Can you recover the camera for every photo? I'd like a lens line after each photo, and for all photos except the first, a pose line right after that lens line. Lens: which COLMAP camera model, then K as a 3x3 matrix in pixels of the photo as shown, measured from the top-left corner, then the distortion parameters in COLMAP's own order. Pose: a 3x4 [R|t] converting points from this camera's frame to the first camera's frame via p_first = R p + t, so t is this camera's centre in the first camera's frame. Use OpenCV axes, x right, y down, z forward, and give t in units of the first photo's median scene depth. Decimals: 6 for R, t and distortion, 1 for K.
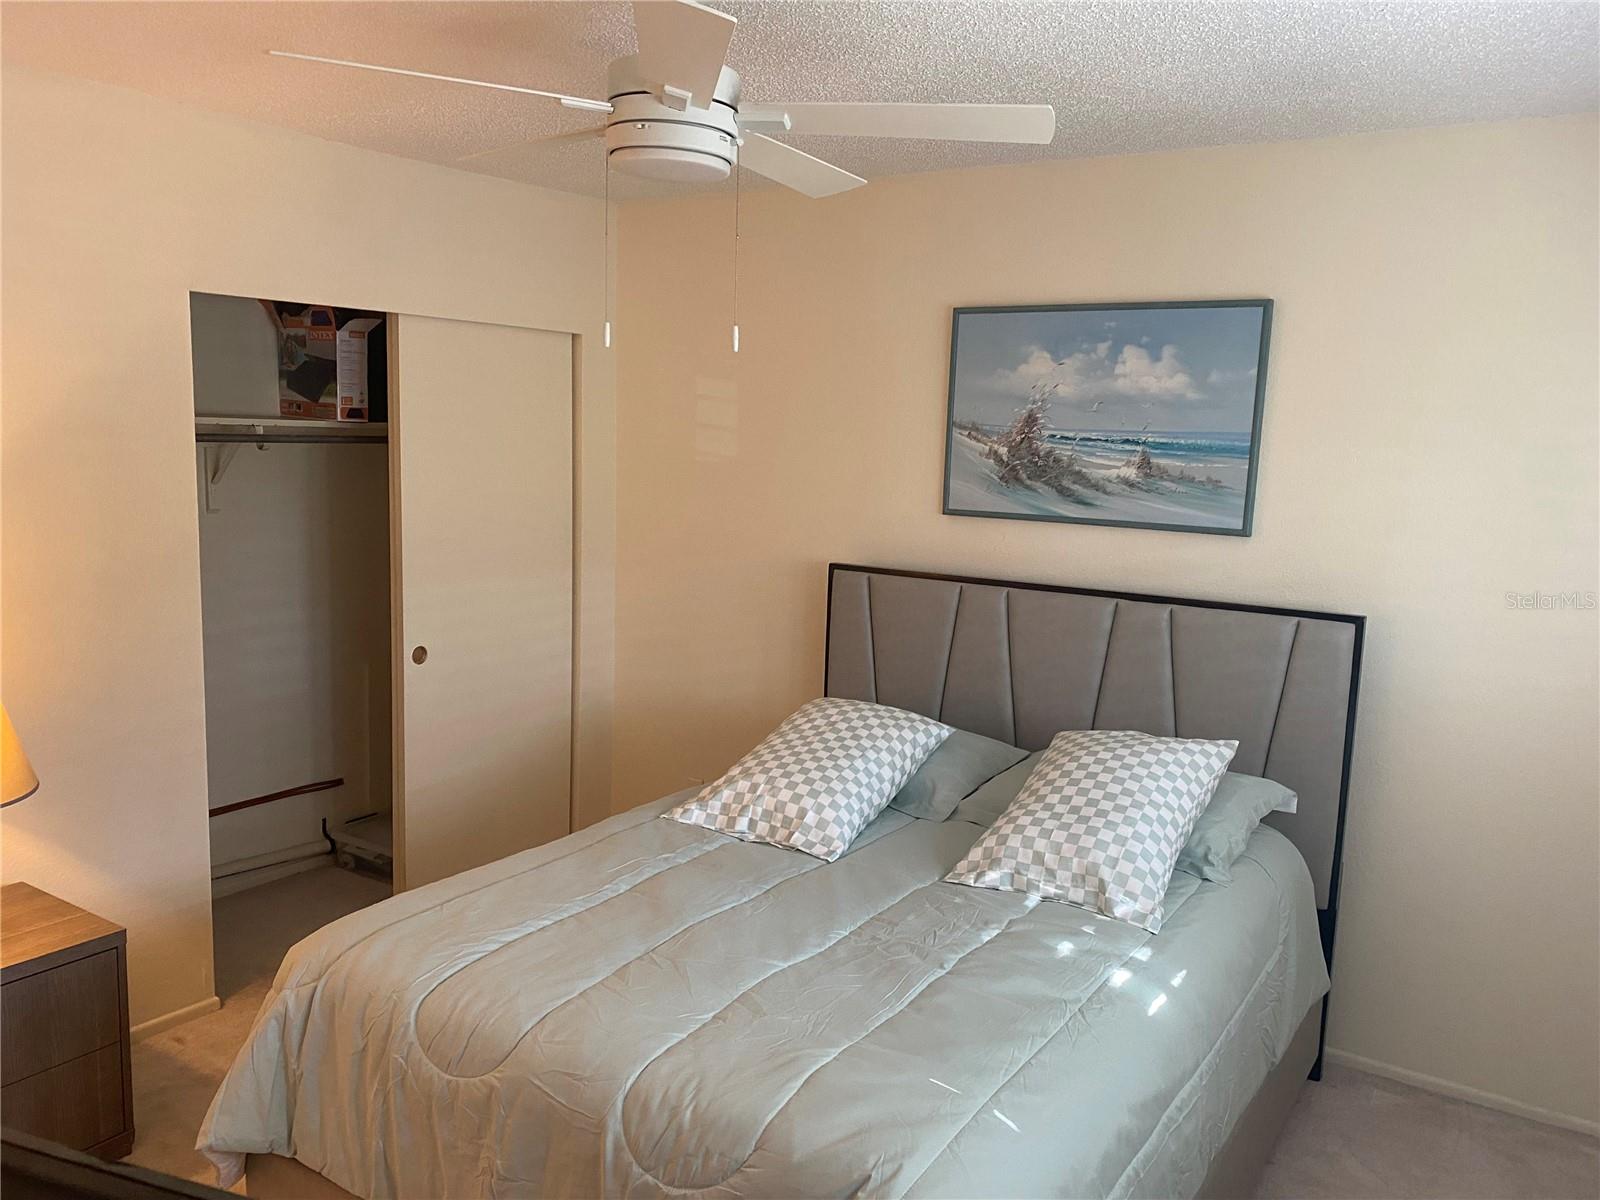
lens RADIAL K [[1200.1, 0, 812.0], [0, 1200.1, 610.7], [0, 0, 1]] dist [0.016378, -0.004344]
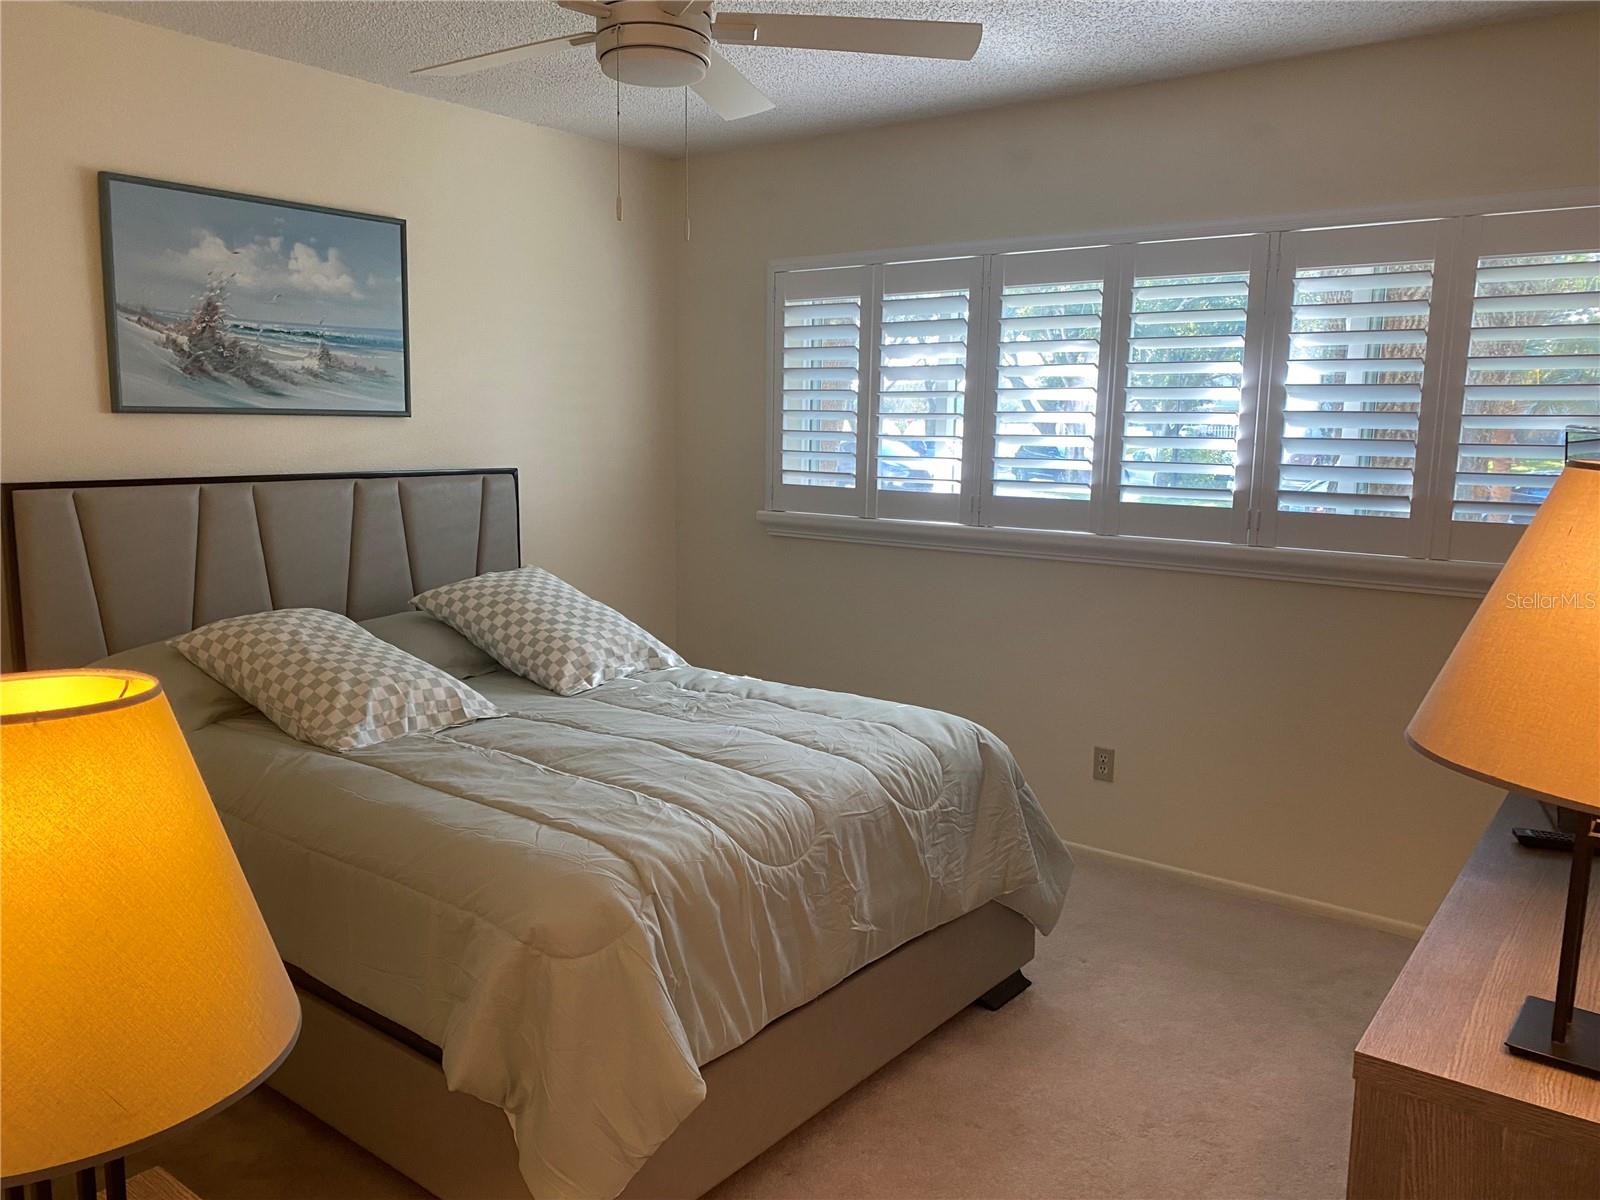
lens RADIAL K [[1200.1, 0, 814.1], [0, 1200.1, 596.9], [0, 0, 1]] dist [0.016378, -0.004344]
pose [[0.075816, -0.185351, 0.979743, -0.790467], [0.127104, 0.976352, 0.174874, -0.041761], [-0.988988, 0.111271, 0.097582, 0.467250]]
